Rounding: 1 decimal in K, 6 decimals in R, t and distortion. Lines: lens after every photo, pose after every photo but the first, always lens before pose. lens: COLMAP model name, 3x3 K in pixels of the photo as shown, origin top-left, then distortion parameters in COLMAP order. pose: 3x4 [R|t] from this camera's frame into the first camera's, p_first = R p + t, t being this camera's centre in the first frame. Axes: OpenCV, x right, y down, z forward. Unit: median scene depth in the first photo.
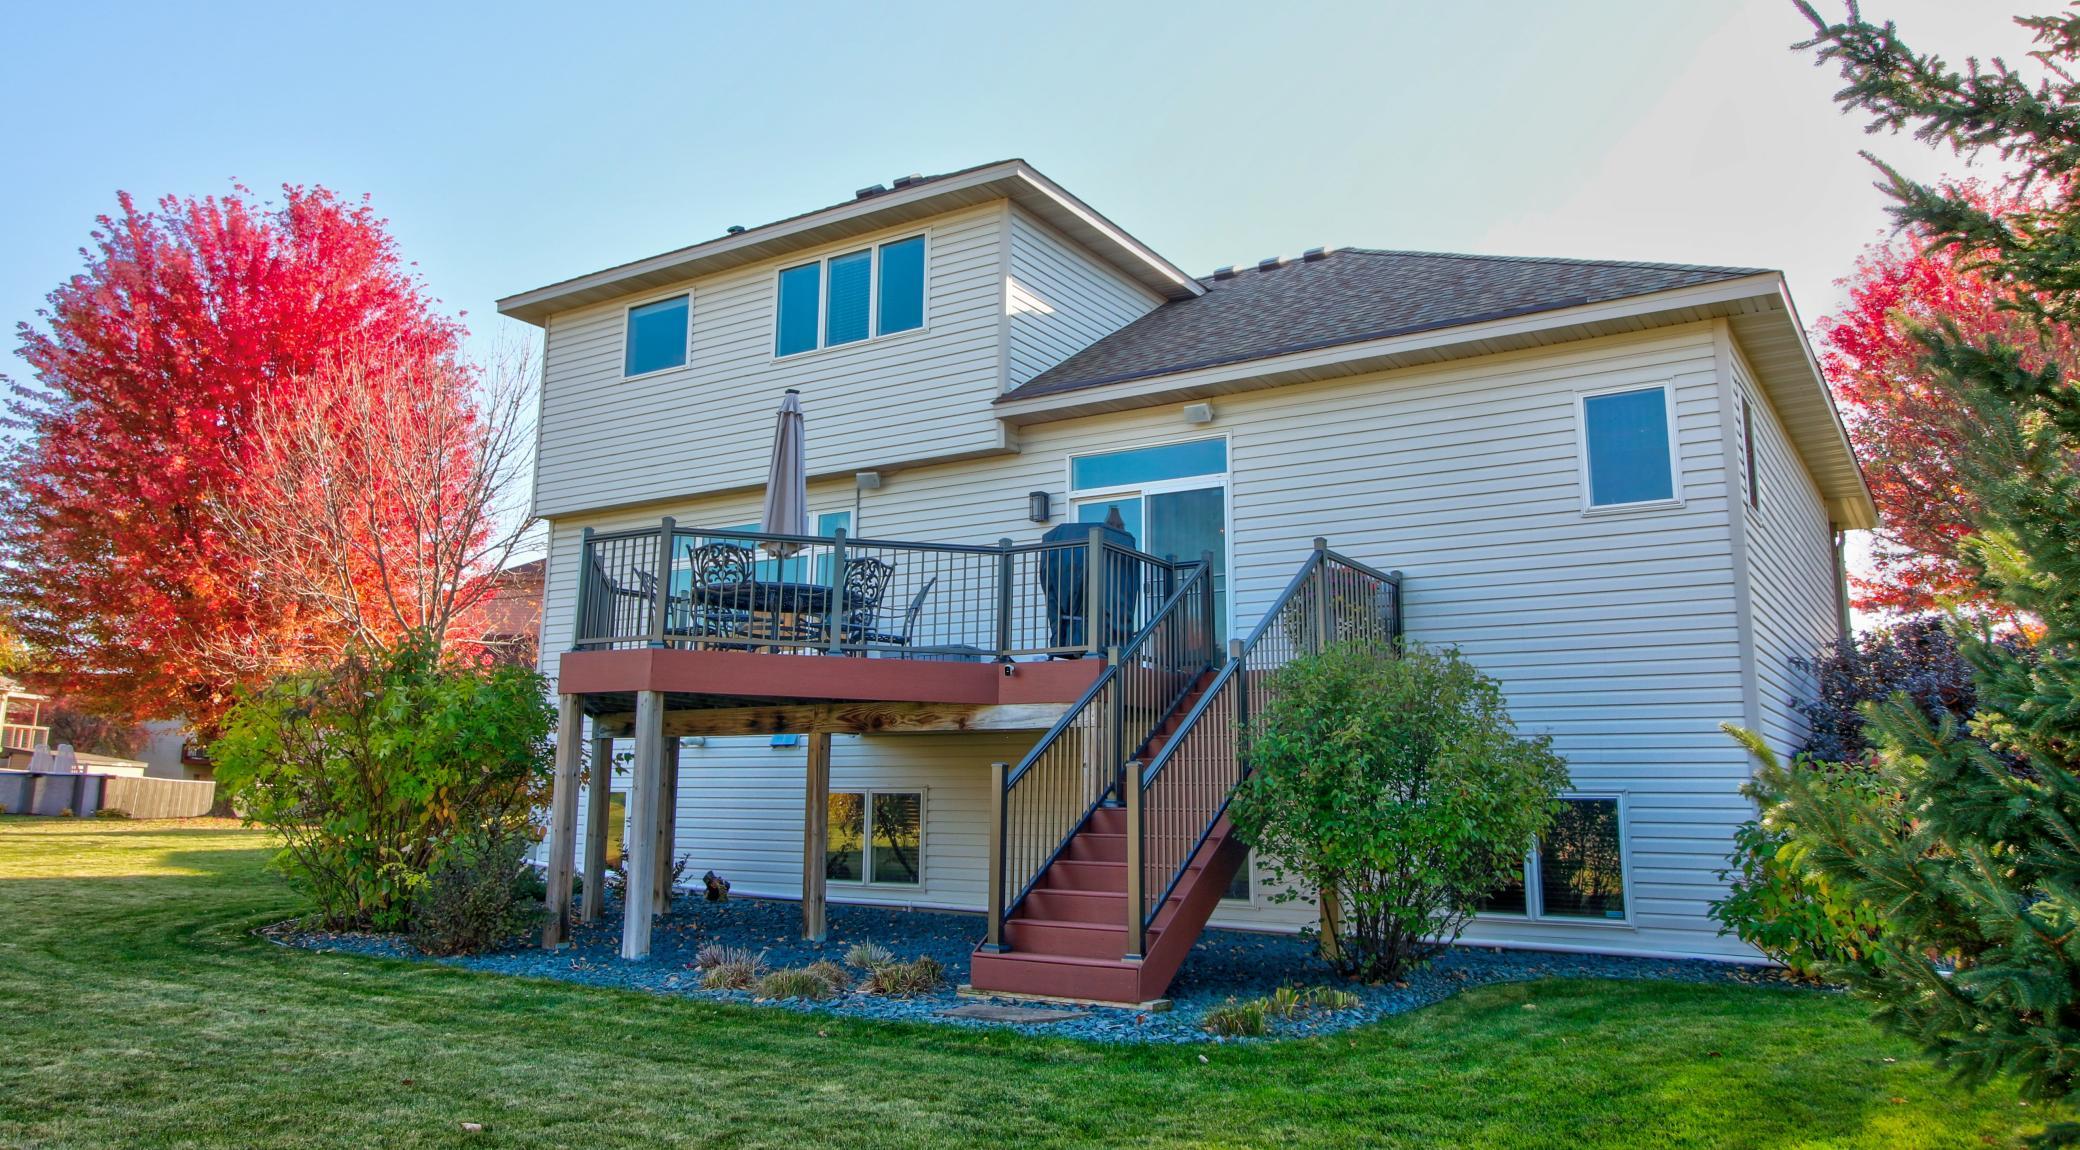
lens RADIAL K [[1464.3, 0, 1040.0], [0, 1464.3, 575.0], [0, 0, 1]] dist [0.010766, 0.002705]
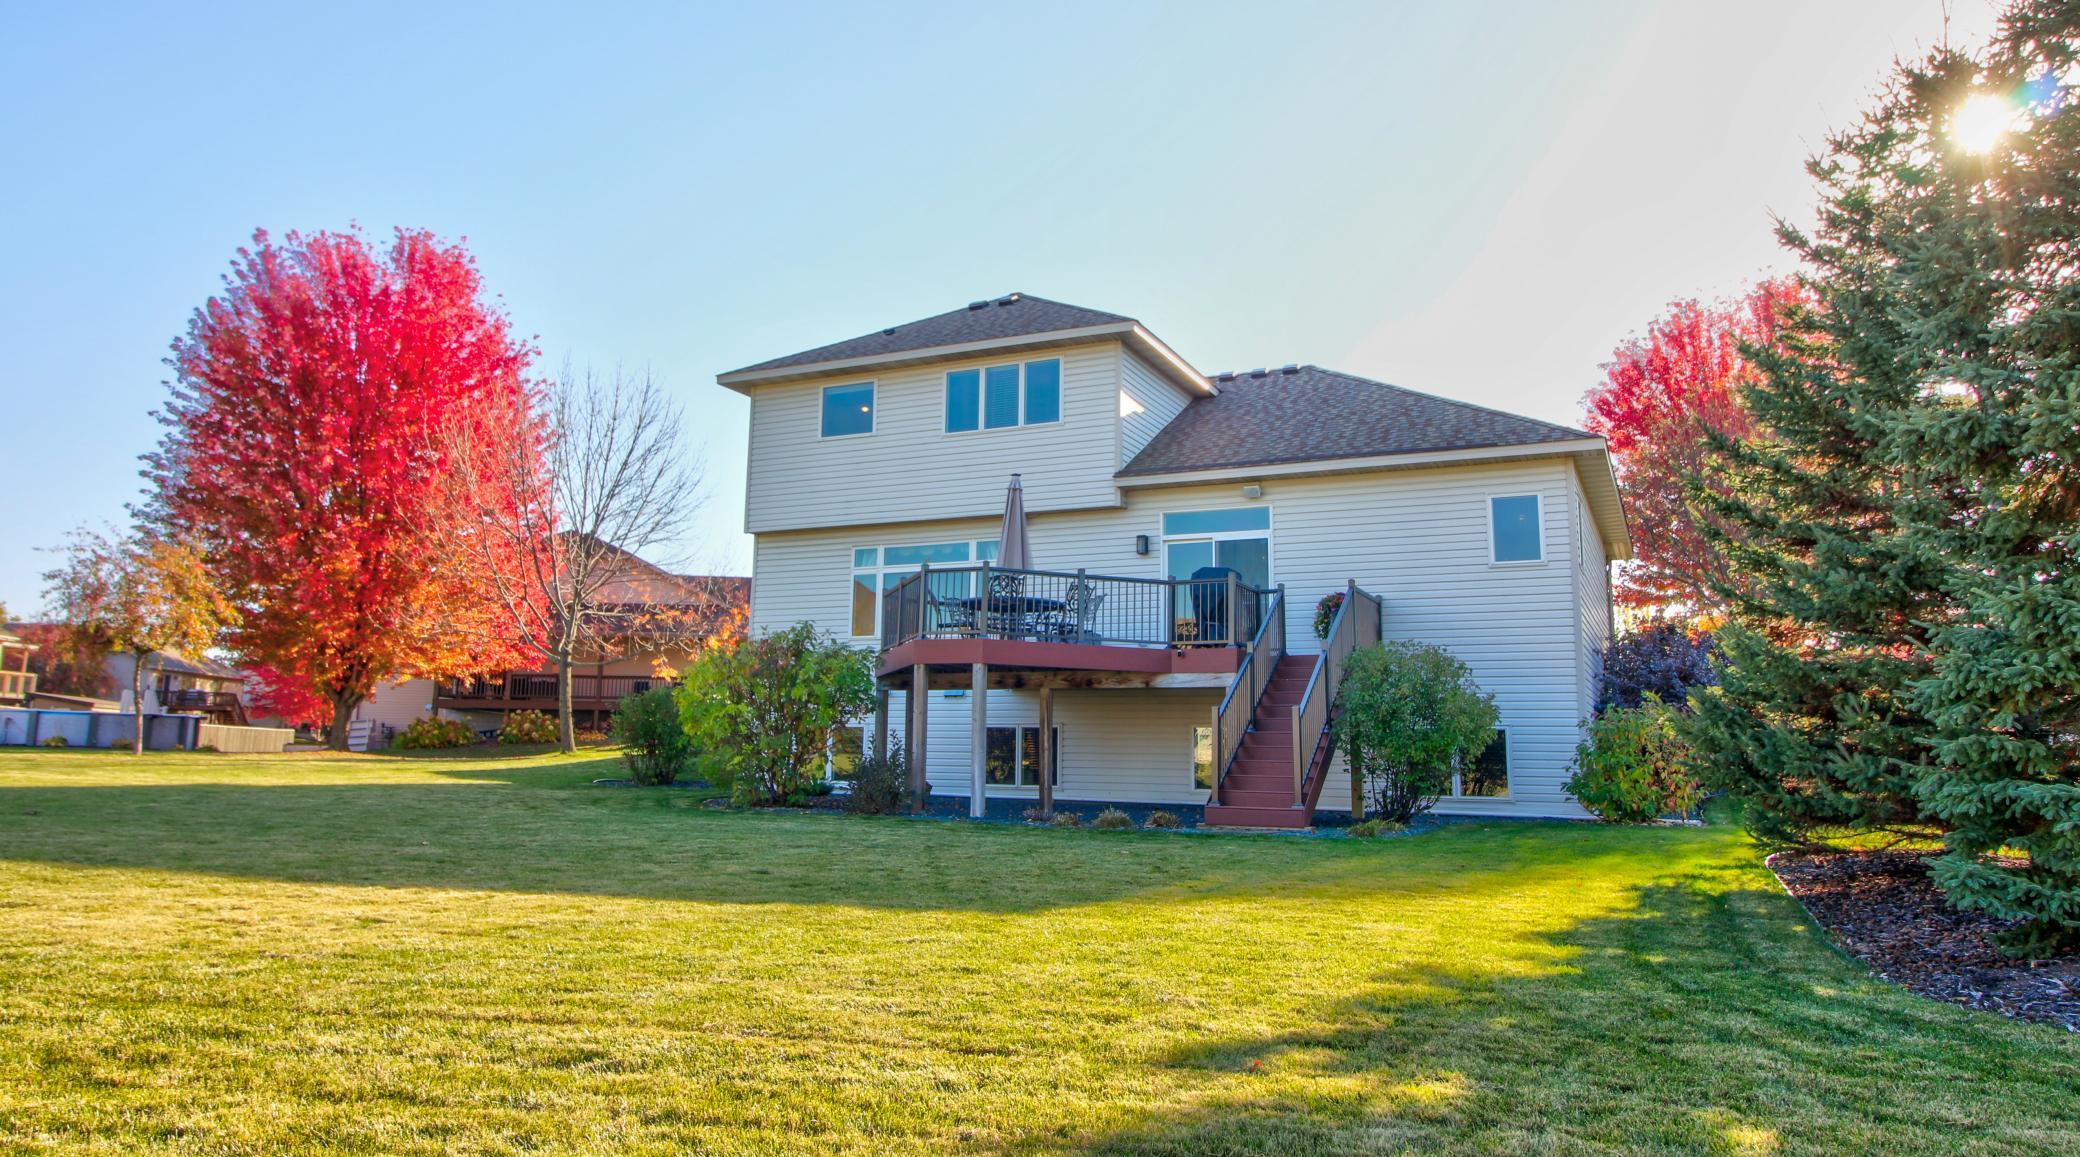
lens RADIAL K [[1407.8, 0, 1040.0], [0, 1407.8, 578.5], [0, 0, 1]] dist [-0.004255, -0.001686]
pose [[0.989594, 0.021823, 0.142223, -0.309515], [-0.025660, 0.999353, 0.025204, -0.044361], [-0.141581, -0.028591, 0.989514, -0.447931]]
